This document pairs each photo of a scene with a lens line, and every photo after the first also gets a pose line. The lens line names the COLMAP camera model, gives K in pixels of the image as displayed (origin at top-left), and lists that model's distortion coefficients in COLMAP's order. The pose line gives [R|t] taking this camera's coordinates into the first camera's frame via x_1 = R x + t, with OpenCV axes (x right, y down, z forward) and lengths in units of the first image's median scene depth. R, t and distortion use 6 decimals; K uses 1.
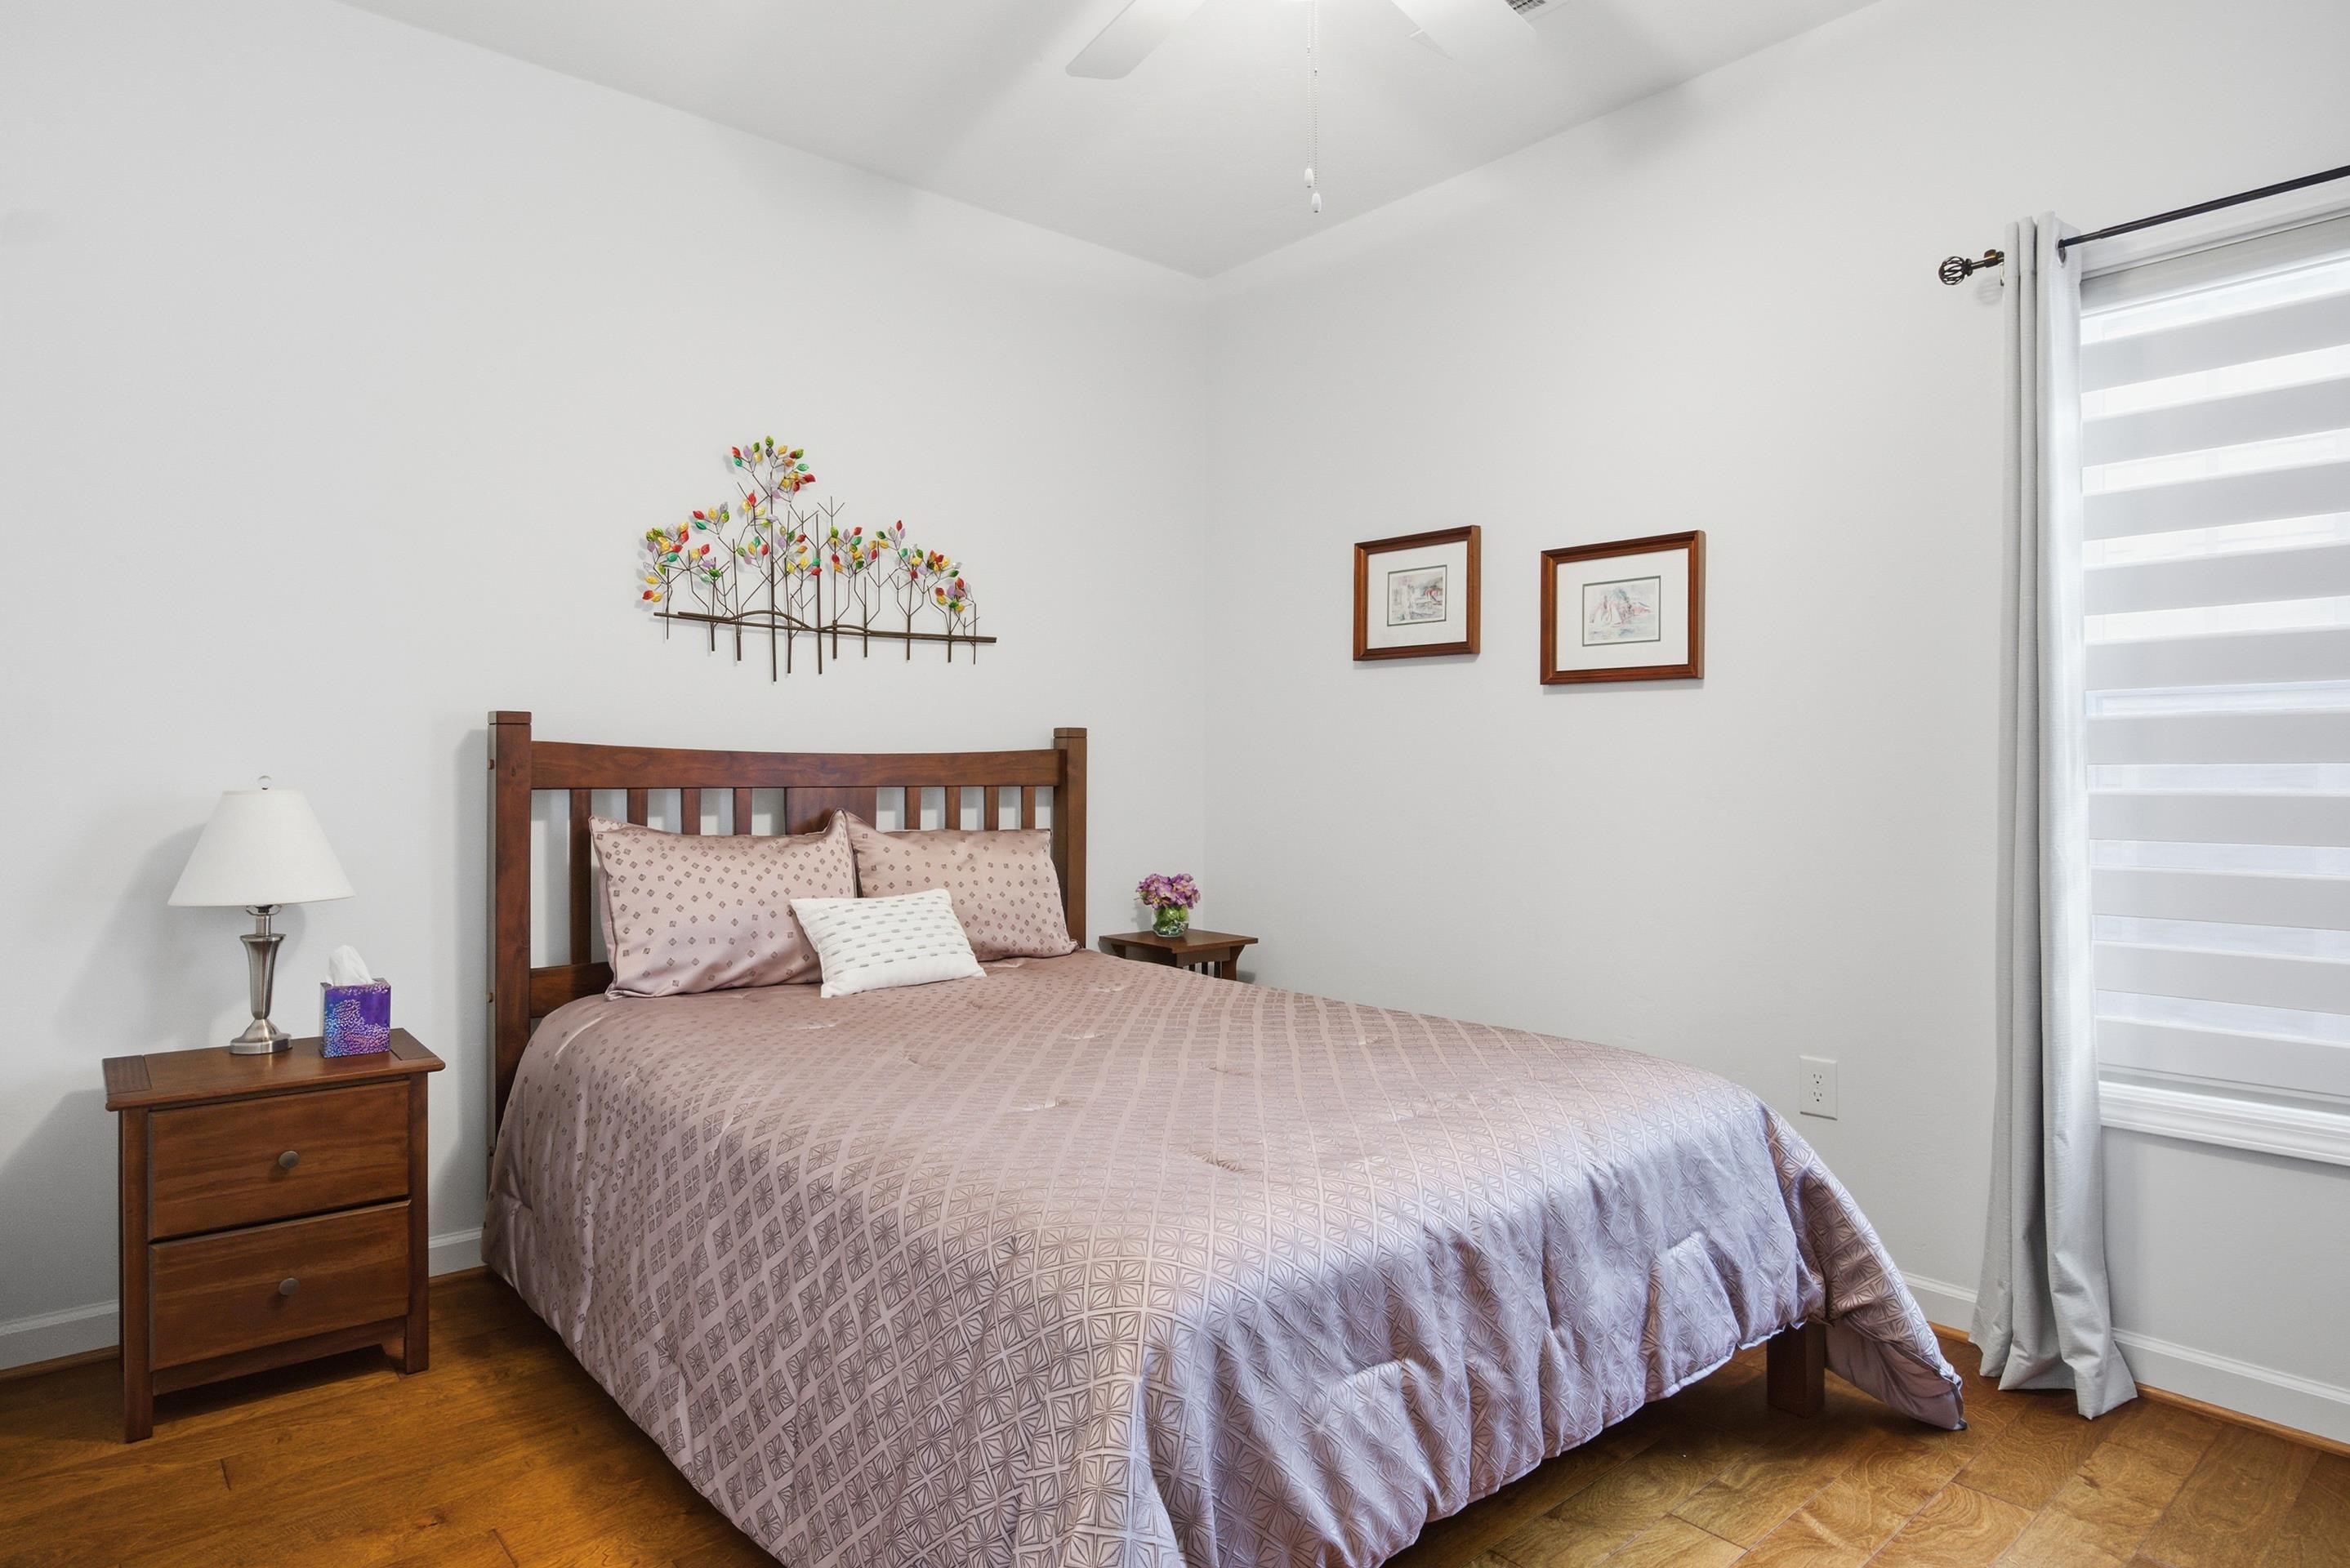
lens RADIAL K [[1280.9, 0, 1256.0], [0, 1280.9, 782.1], [0, 0, 1]] dist [-0.018040, 0.001152]
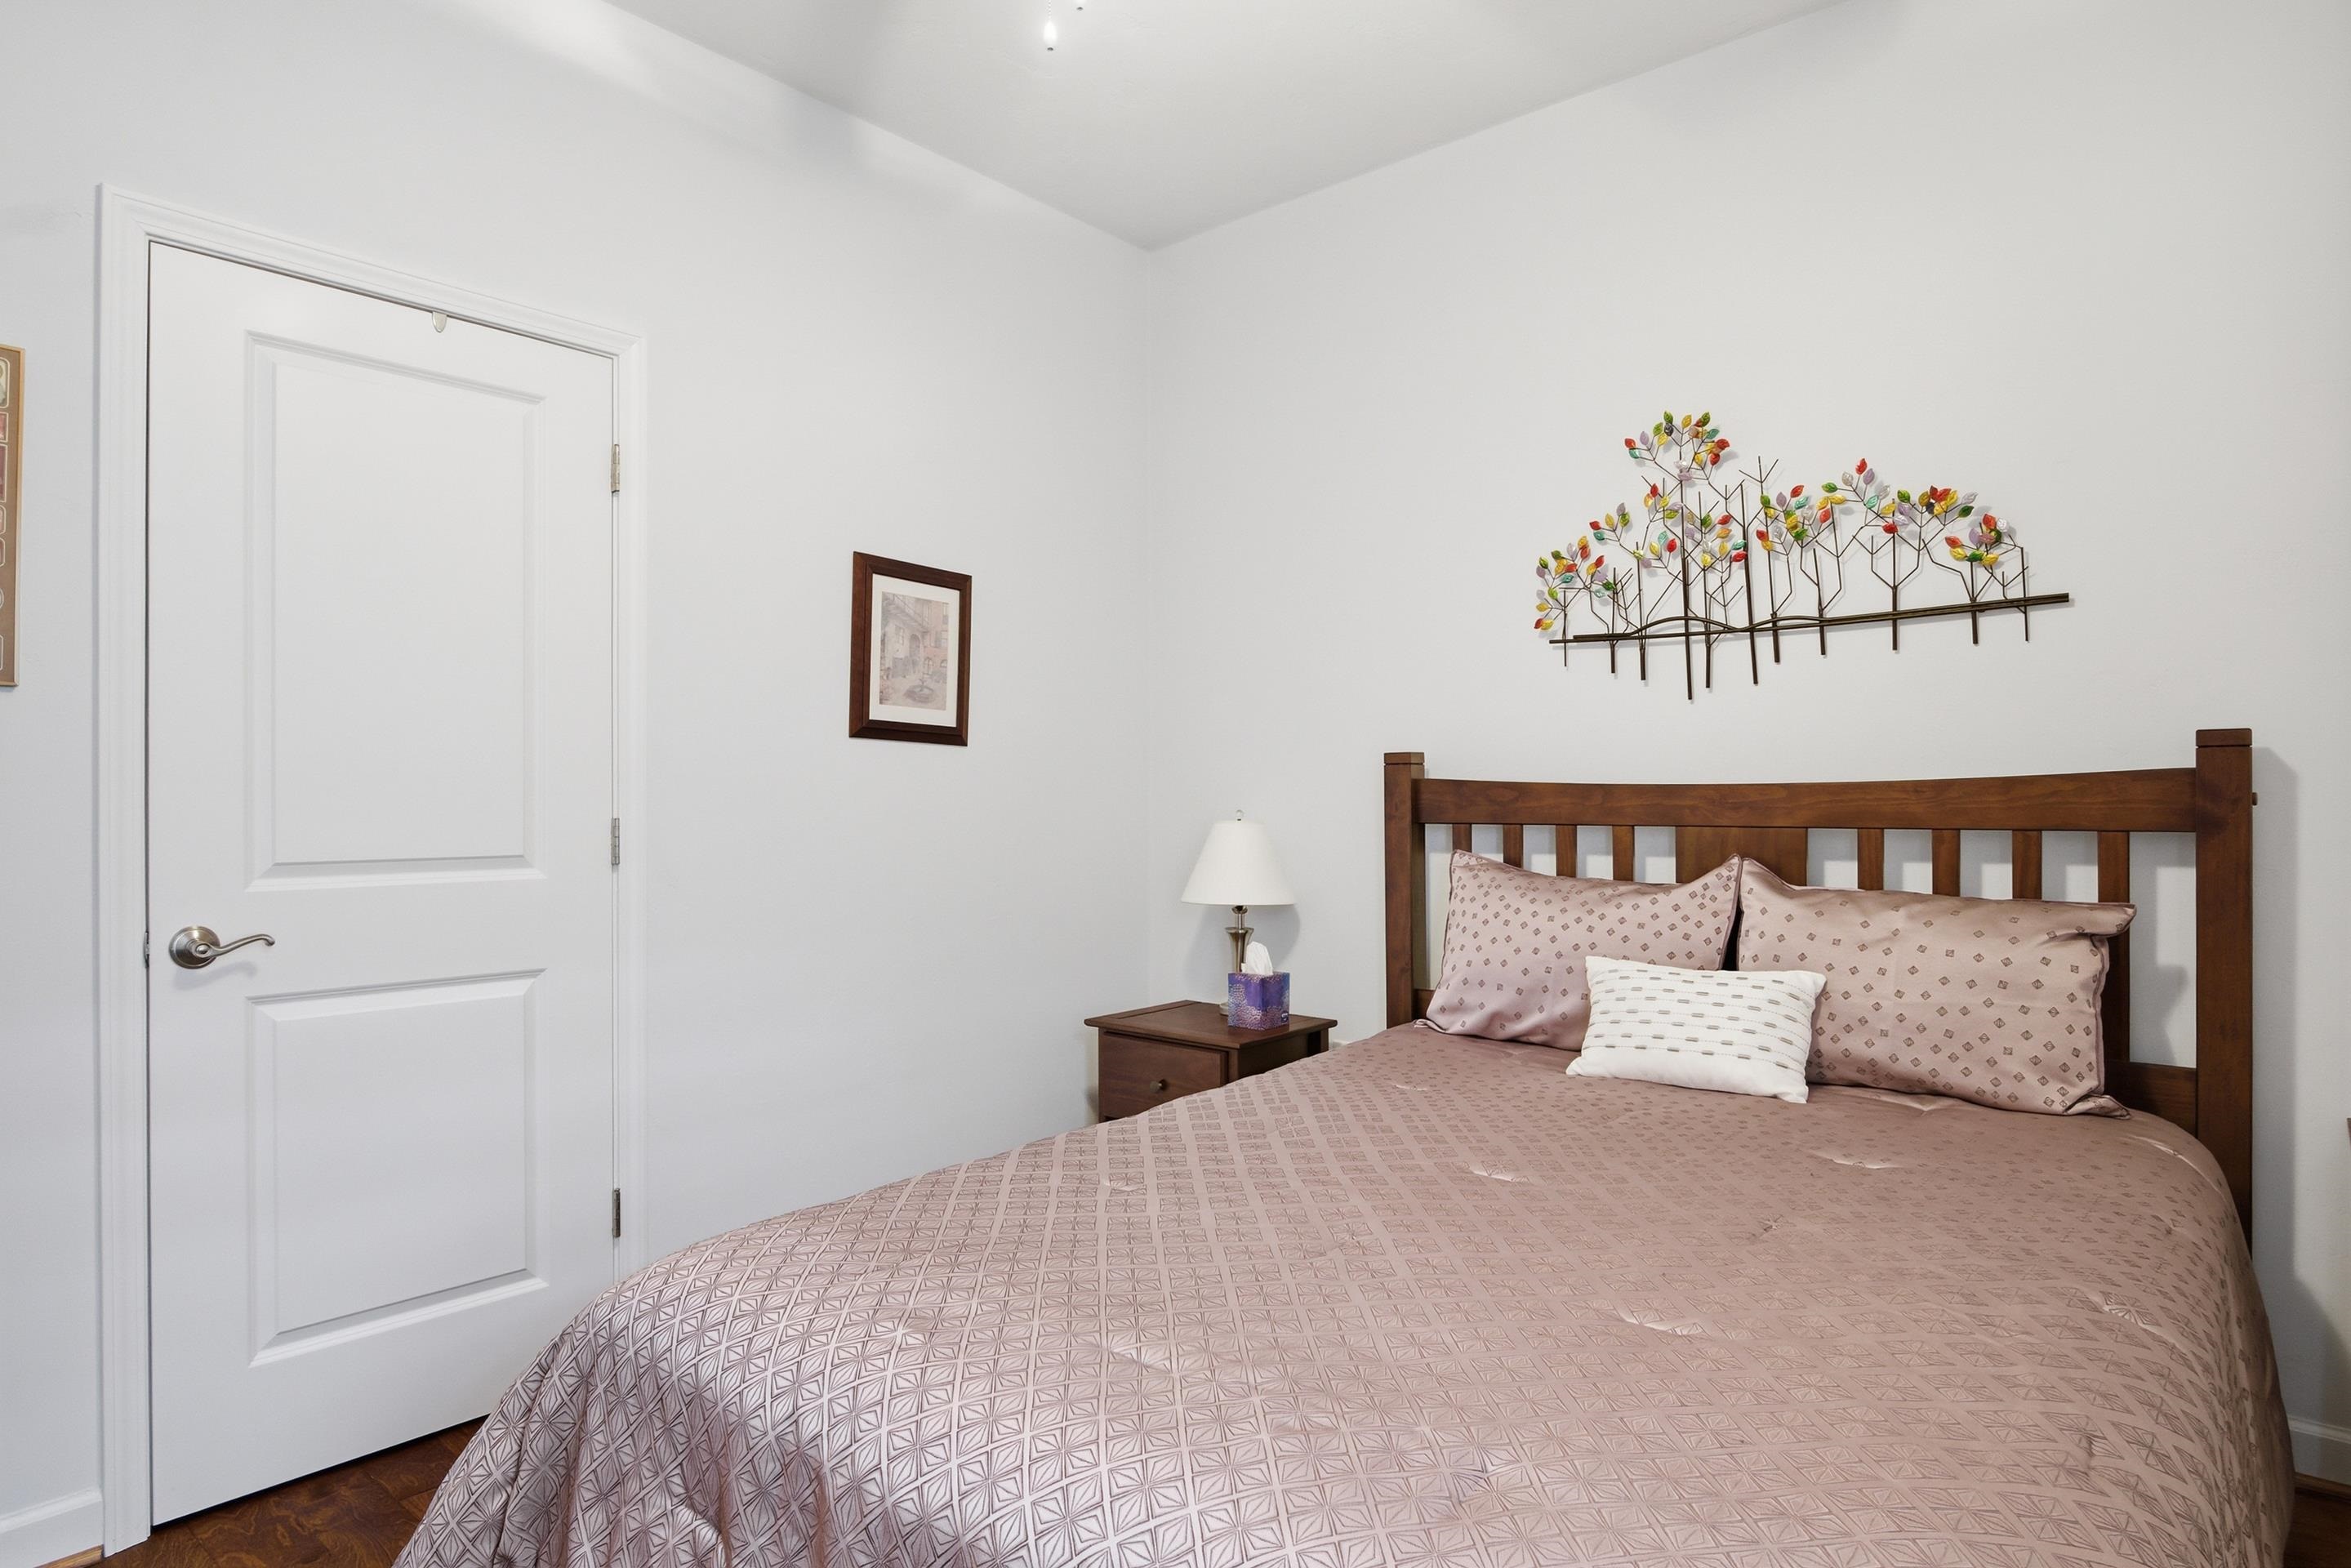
lens RADIAL K [[1368.7, 0, 1175.7], [0, 1368.7, 814.1], [0, 0, 1]] dist [0.000649, 0.001020]
pose [[0.104804, 0.008195, -0.994459, 0.486442], [-0.006919, 0.999948, 0.007511, -0.008218], [0.994469, 0.006094, 0.104855, 0.576903]]
